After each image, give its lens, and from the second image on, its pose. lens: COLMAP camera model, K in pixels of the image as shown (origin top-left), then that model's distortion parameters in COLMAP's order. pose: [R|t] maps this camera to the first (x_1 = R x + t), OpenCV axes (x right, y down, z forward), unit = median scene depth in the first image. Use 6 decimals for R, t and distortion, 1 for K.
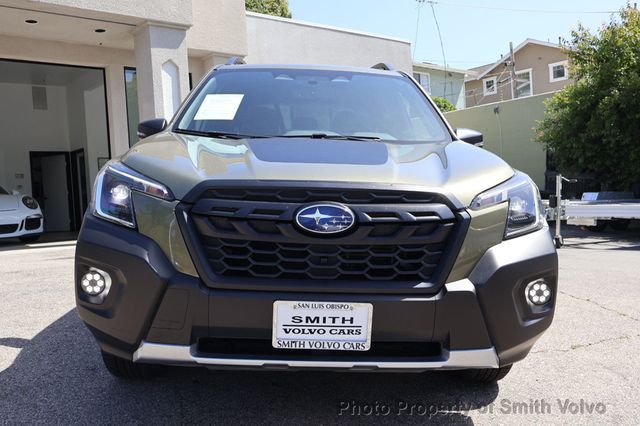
lens RADIAL K [[600.6, 0, 320.0], [0, 600.6, 213.0], [0, 0, 1]] dist [0.004670, 0.008128]
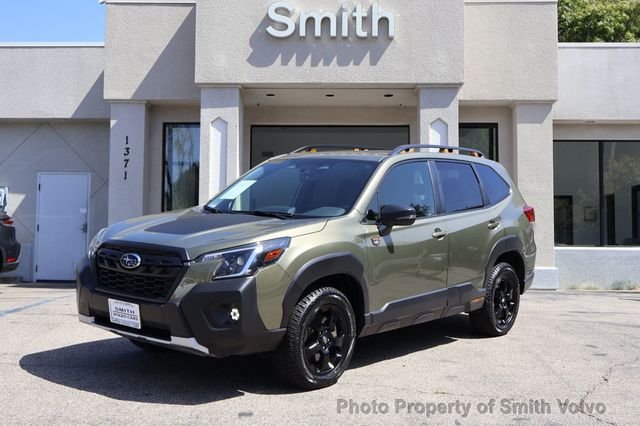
lens RADIAL K [[756.3, 0, 320.0], [0, 756.3, 213.0], [0, 0, 1]] dist [0.027144, 0.011242]
pose [[0.758883, 0.020352, -0.650909, 2.136117], [-0.067776, 0.996552, -0.047861, -0.072169], [0.647690, 0.080437, 0.757646, -0.534026]]
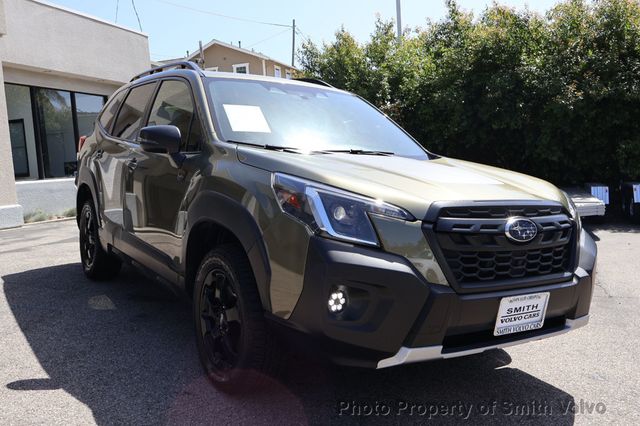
lens RADIAL K [[570.9, 0, 320.0], [0, 570.9, 213.0], [0, 0, 1]] dist [-0.001333, -0.007517]
pose [[0.858675, -0.037587, 0.511140, -0.967673], [0.024934, 0.999190, 0.031590, -0.074648], [-0.511914, -0.014381, 0.858917, 0.174072]]
